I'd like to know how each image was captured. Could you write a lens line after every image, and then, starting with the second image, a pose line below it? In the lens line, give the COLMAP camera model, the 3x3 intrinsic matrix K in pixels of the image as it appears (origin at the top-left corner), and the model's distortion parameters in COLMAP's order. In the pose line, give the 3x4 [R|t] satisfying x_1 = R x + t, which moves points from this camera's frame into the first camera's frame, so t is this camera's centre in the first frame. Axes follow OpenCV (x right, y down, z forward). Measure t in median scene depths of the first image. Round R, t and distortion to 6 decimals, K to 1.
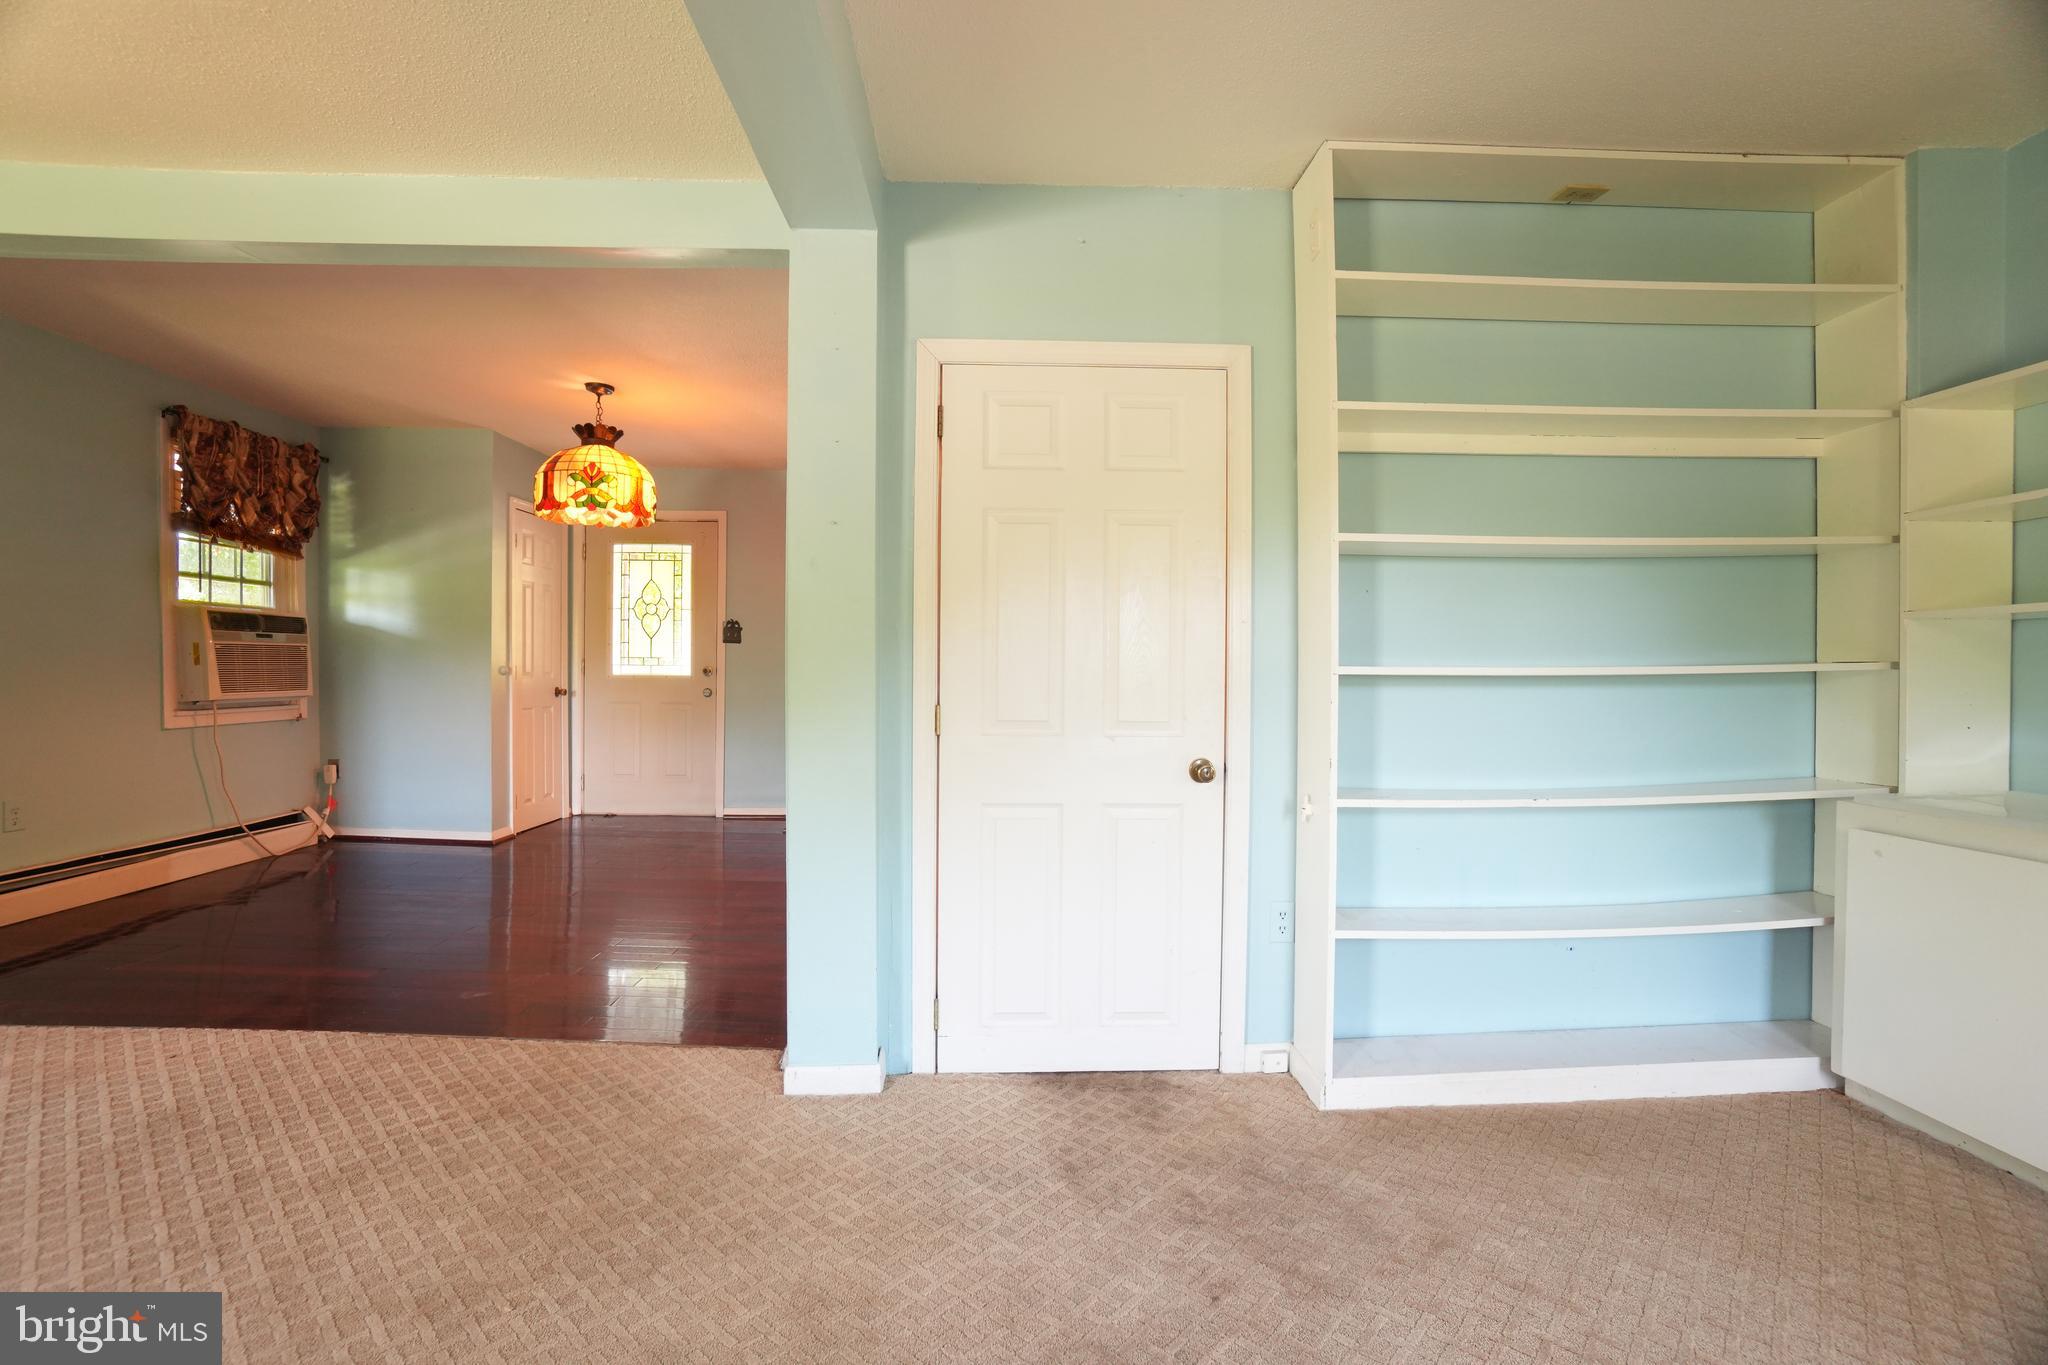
lens RADIAL K [[911.3, 0, 1009.1], [0, 911.3, 682.5], [0, 0, 1]] dist [-0.060573, 0.021612]
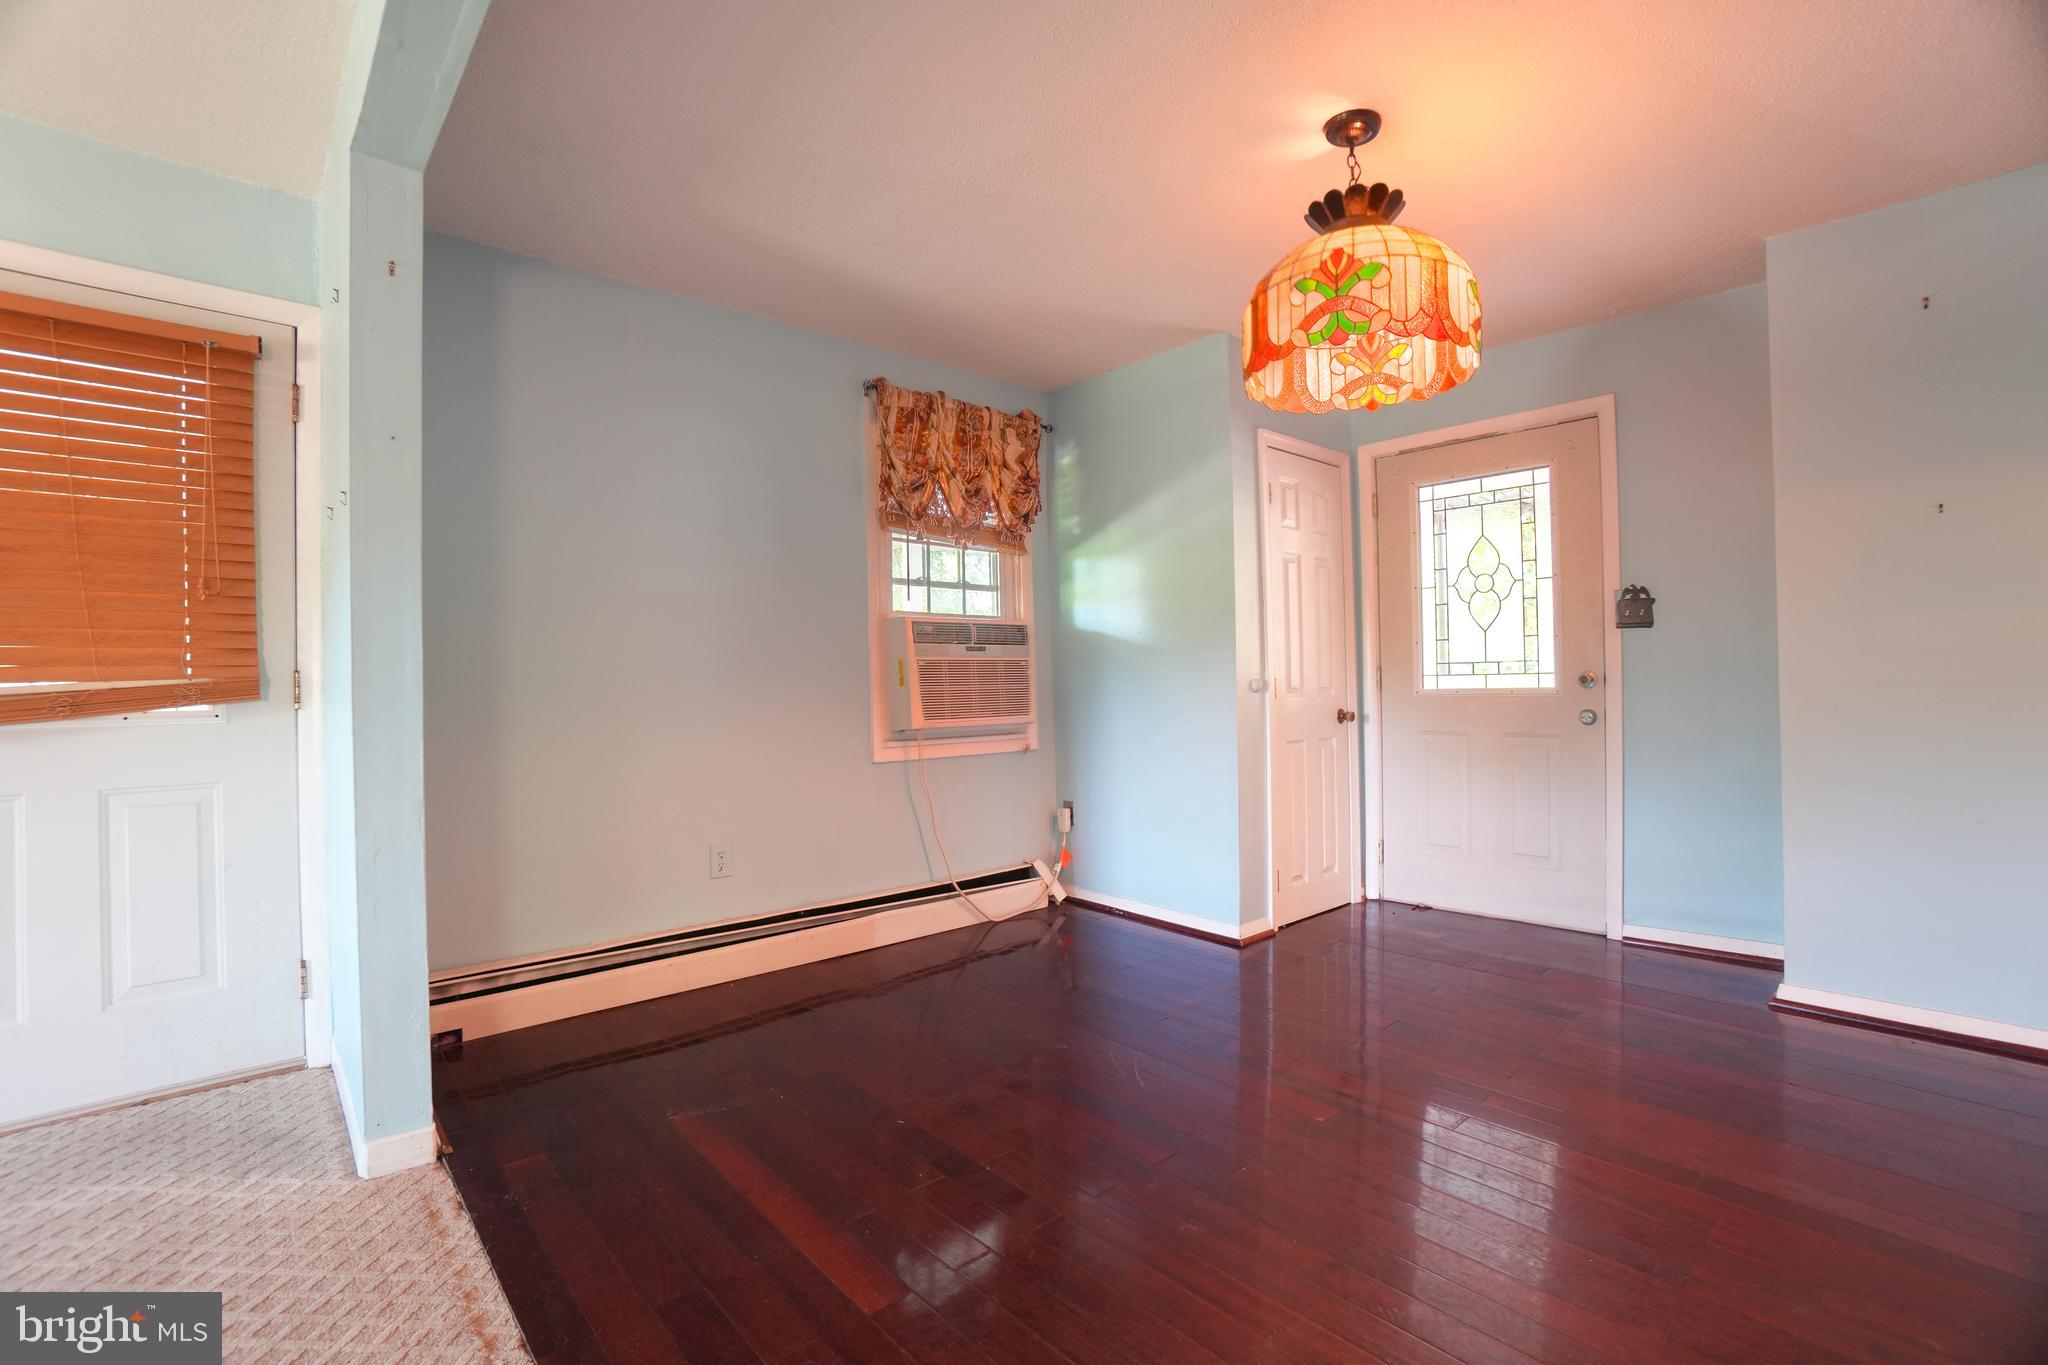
lens RADIAL K [[911.3, 0, 1009.1], [0, 911.3, 682.5], [0, 0, 1]] dist [-0.060573, 0.021612]
pose [[0.645199, -0.024582, -0.763619, -0.178585], [0.011284, 0.999680, -0.022648, -0.002733], [0.763931, 0.005996, 0.645270, 0.458103]]
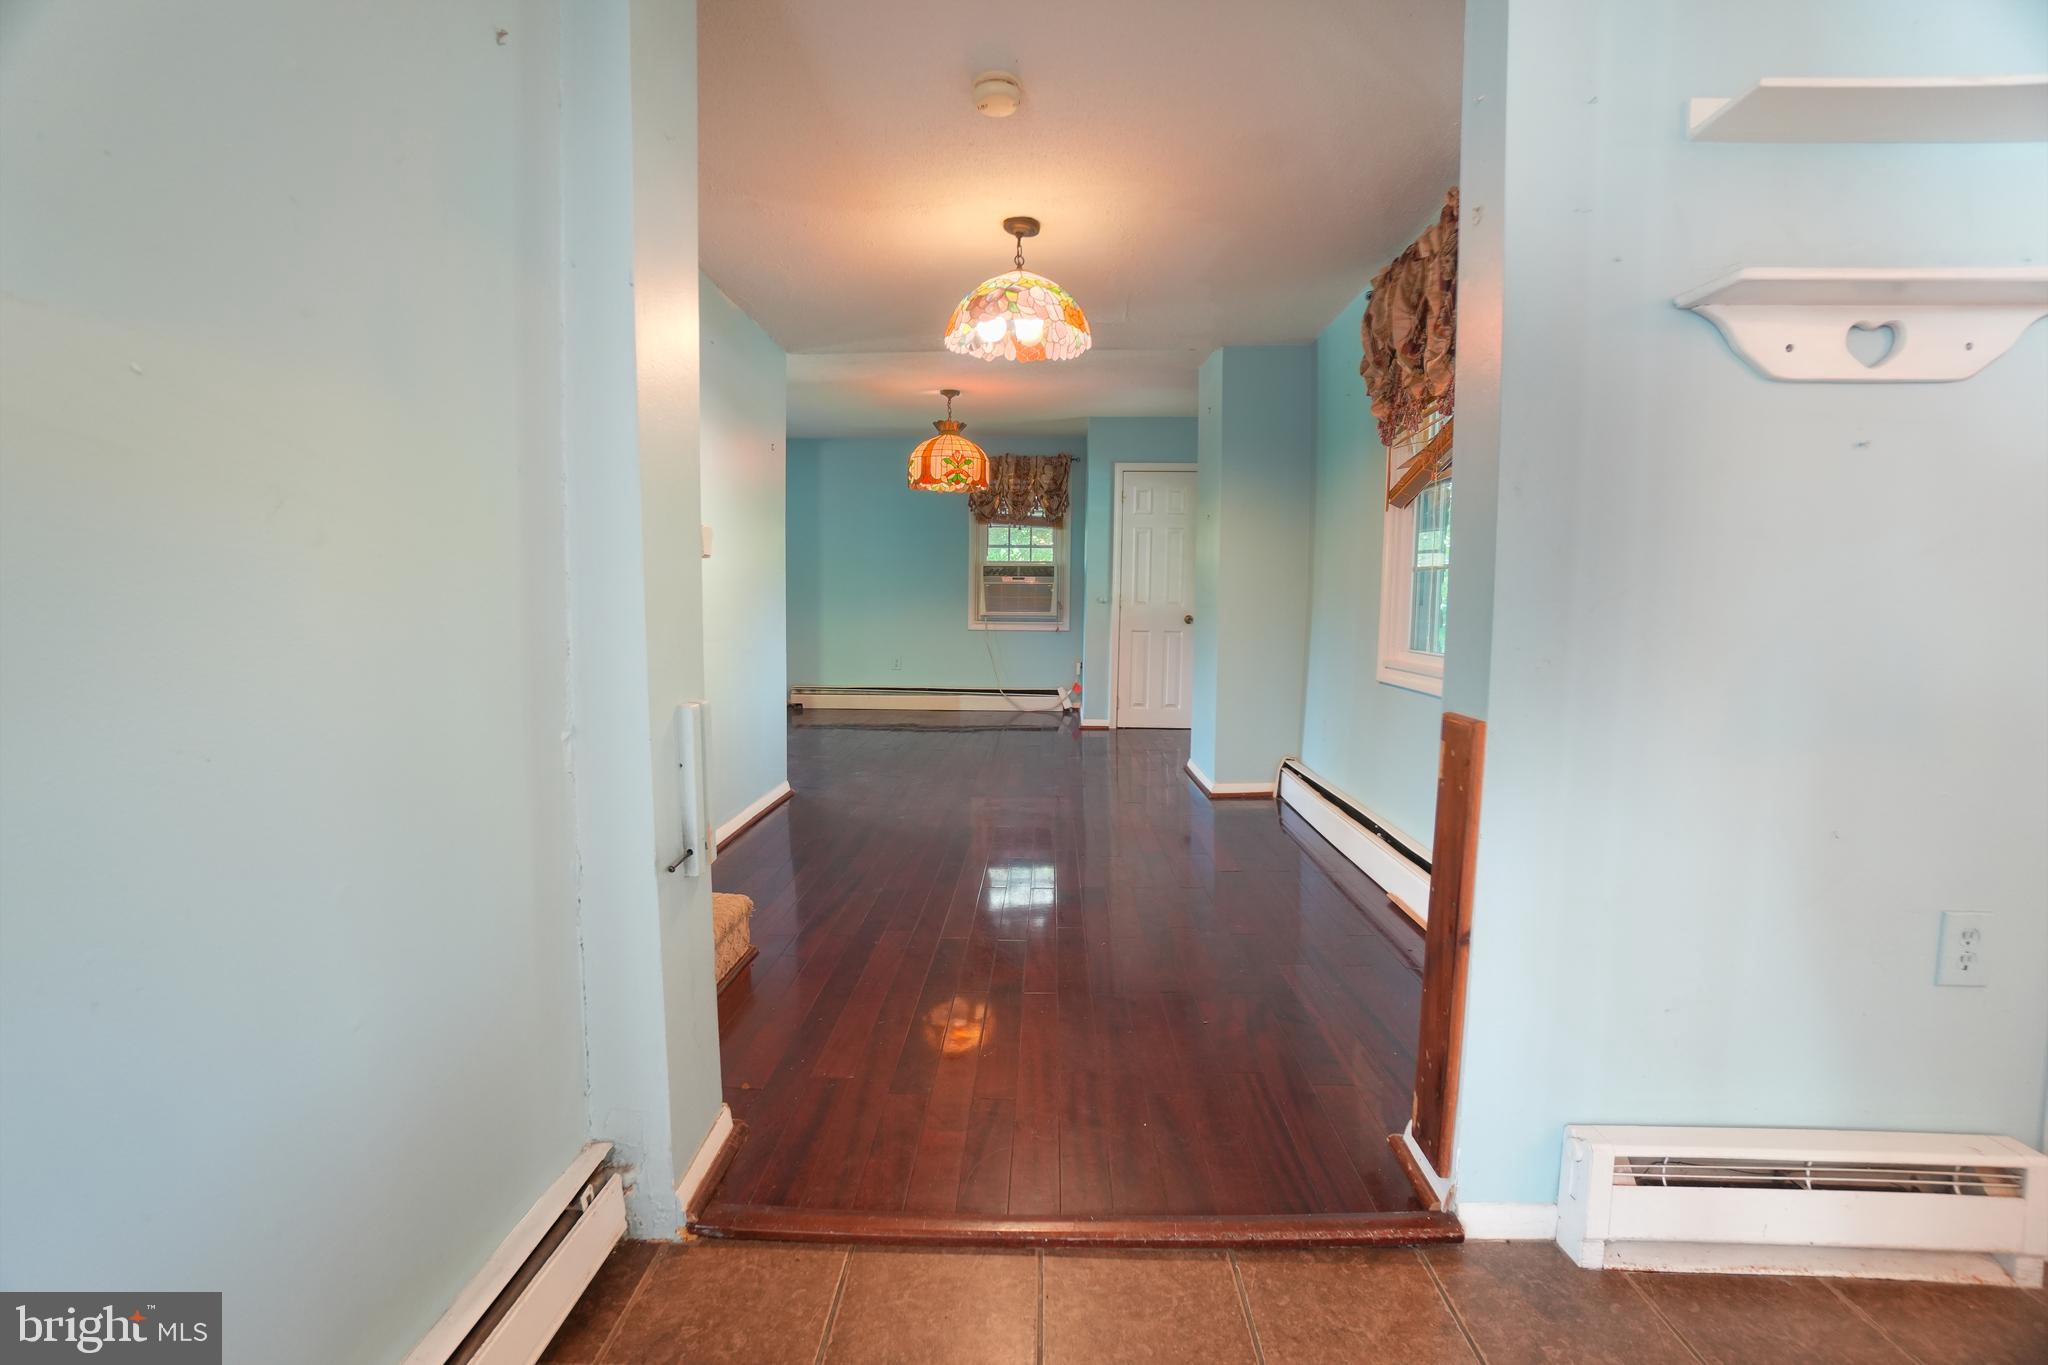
lens RADIAL K [[911.3, 0, 1009.1], [0, 911.3, 682.5], [0, 0, 1]] dist [-0.060573, 0.021612]
pose [[-0.060370, 0.081174, -0.994870, 0.839697], [-0.028541, 0.996140, 0.083009, 0.000590], [0.997768, 0.033406, -0.057820, 1.027729]]
